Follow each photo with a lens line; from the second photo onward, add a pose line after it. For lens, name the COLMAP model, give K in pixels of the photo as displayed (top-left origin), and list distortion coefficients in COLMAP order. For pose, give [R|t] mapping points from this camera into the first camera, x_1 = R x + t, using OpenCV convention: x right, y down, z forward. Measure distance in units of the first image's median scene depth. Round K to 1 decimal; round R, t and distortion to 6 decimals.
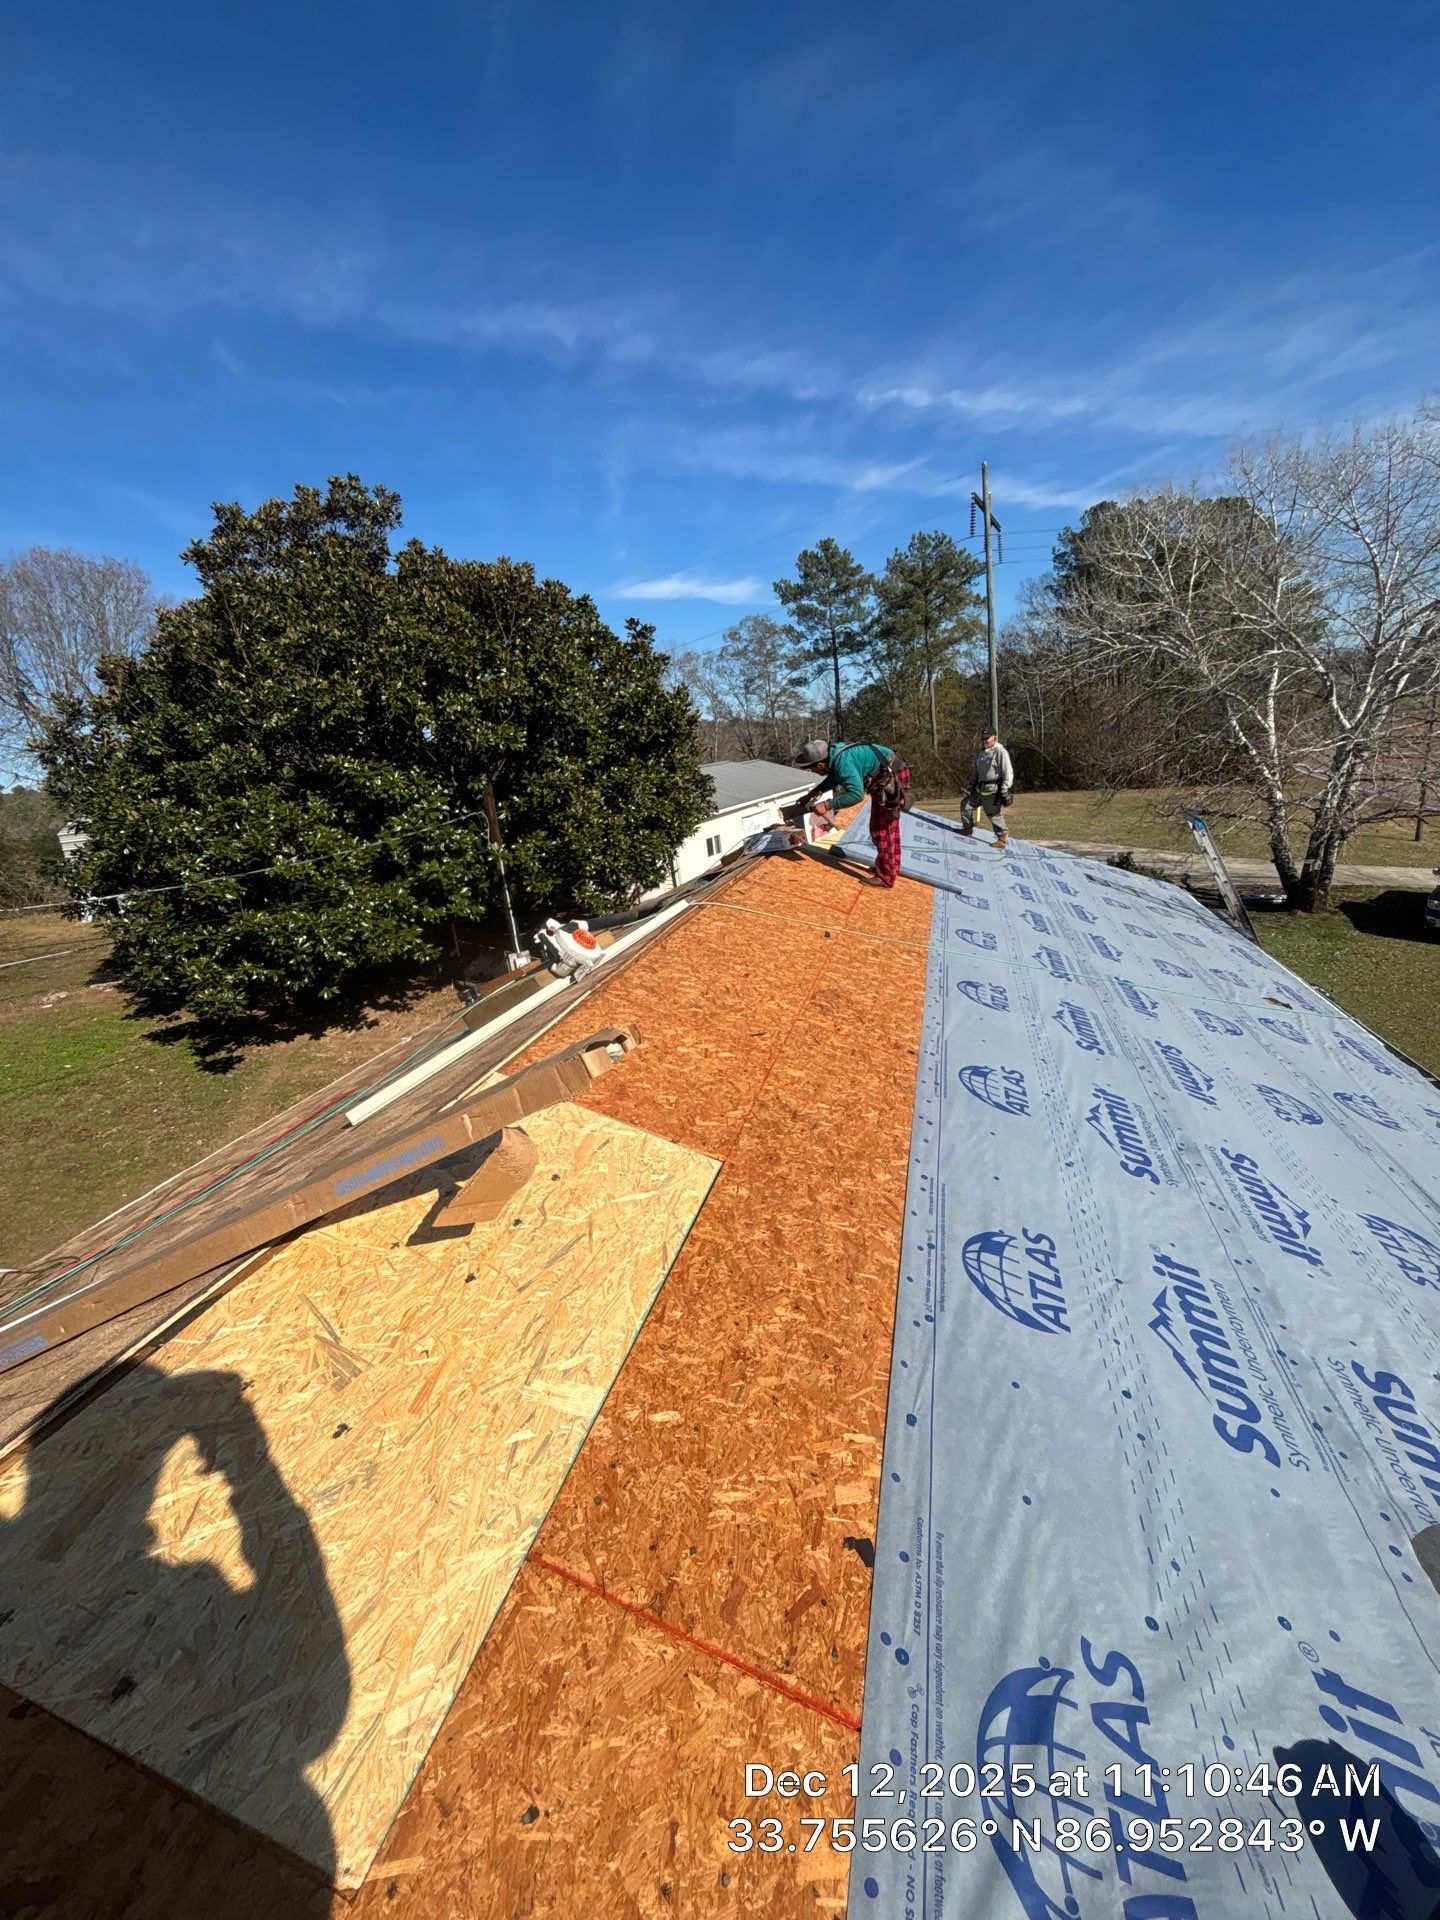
lens RADIAL K [[786.1, 0, 707.3], [0, 786.1, 952.9], [0, 0, 1]] dist [0.000704, 0.000481]
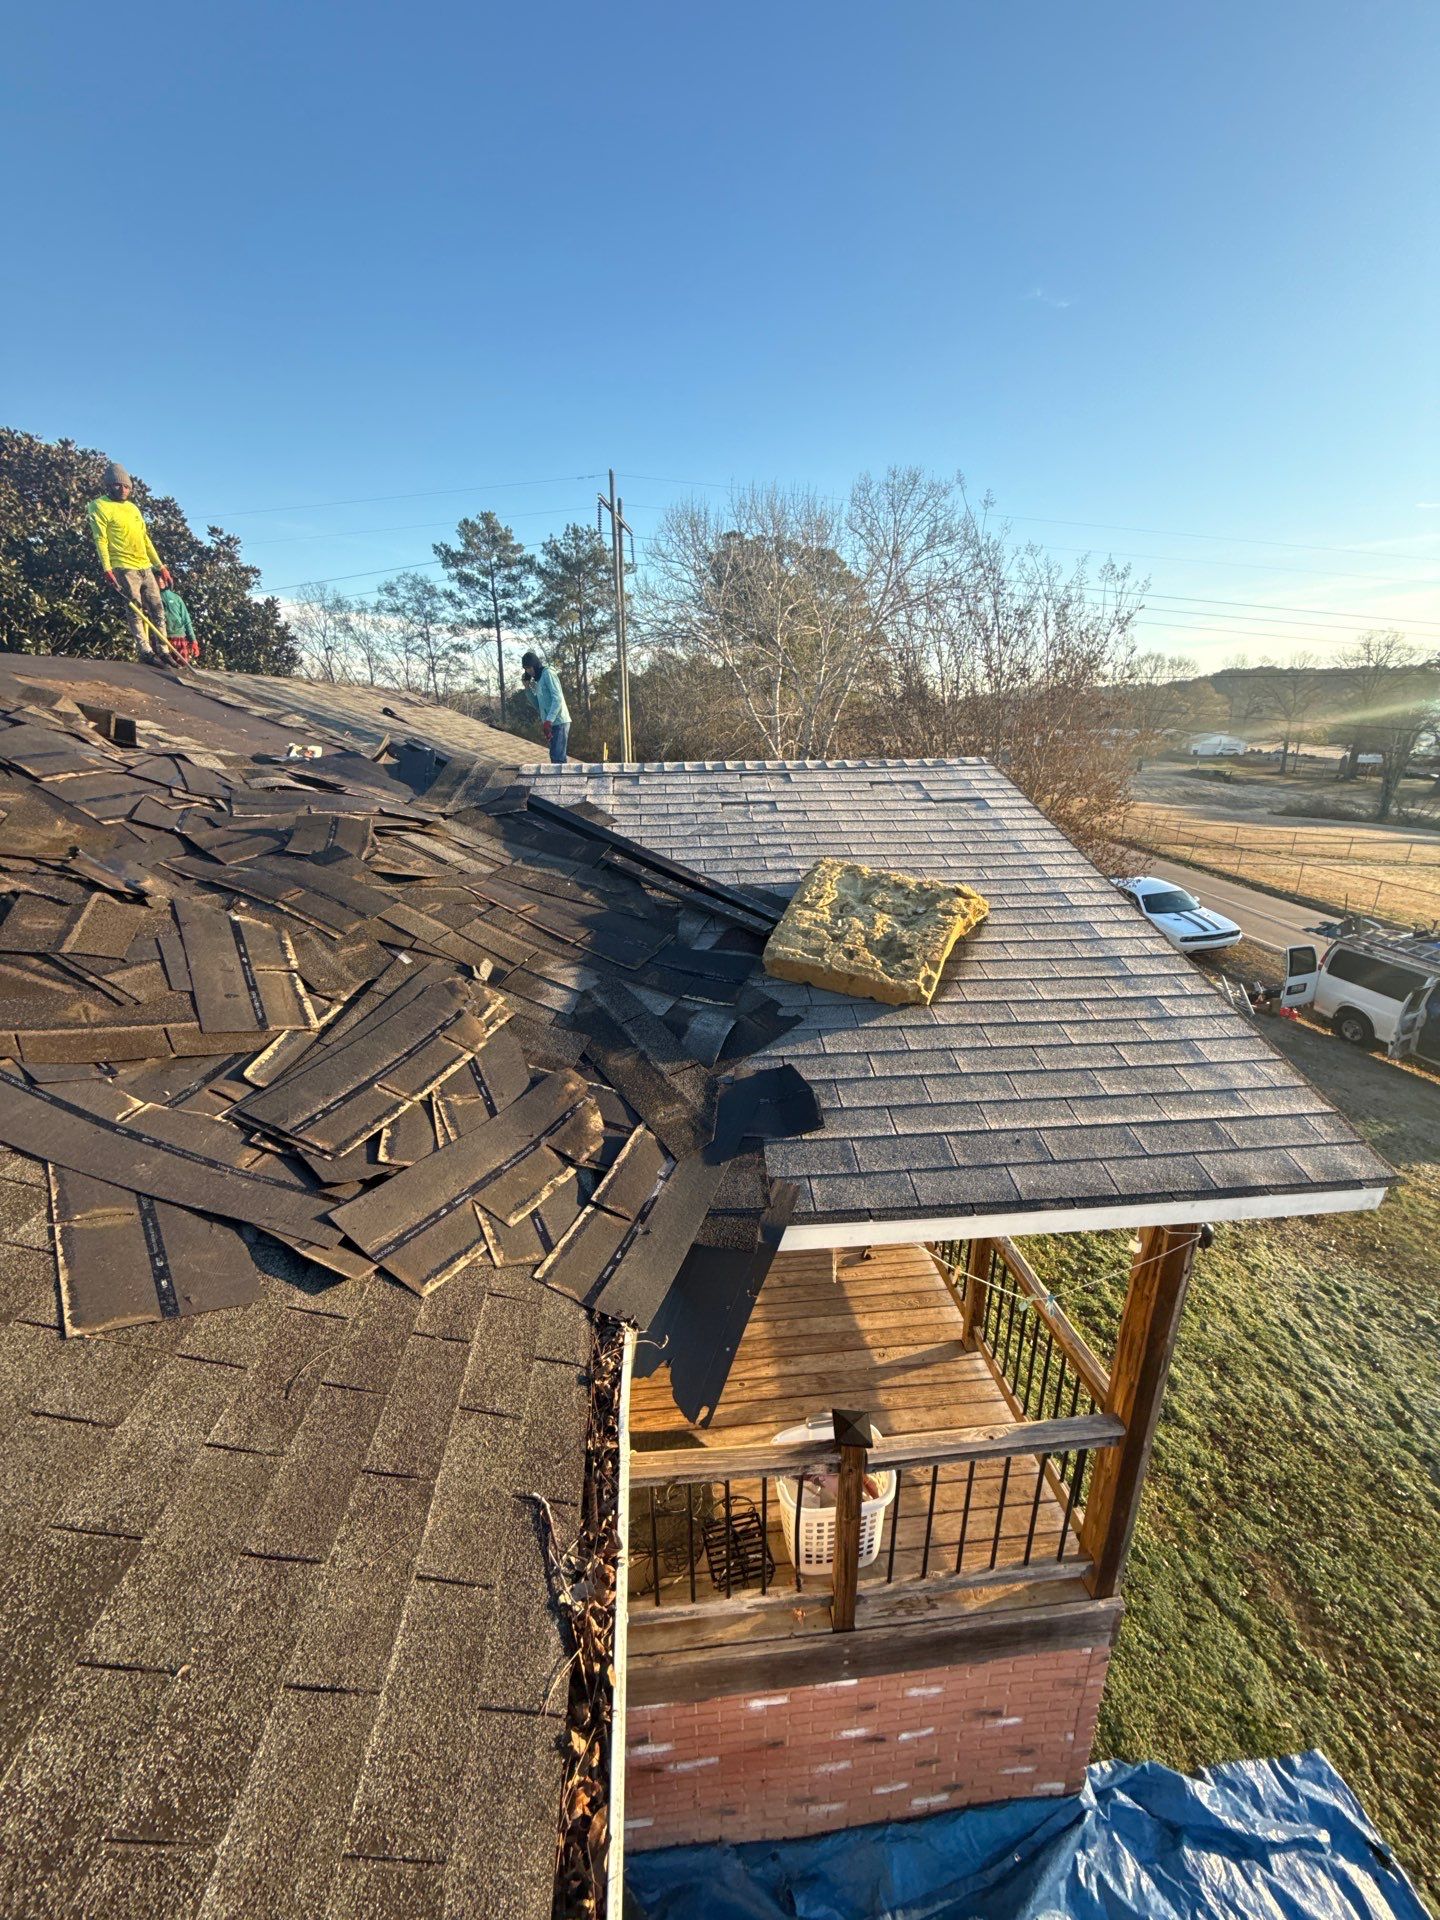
lens RADIAL K [[786.1, 0, 732.1], [0, 786.1, 962.5], [0, 0, 1]] dist [0.000704, 0.000481]
pose [[0.918583, -0.004465, 0.395204, 0.037787], [-0.002874, 0.999834, 0.017976, 0.046076], [-0.395219, -0.017648, 0.918418, -0.086319]]
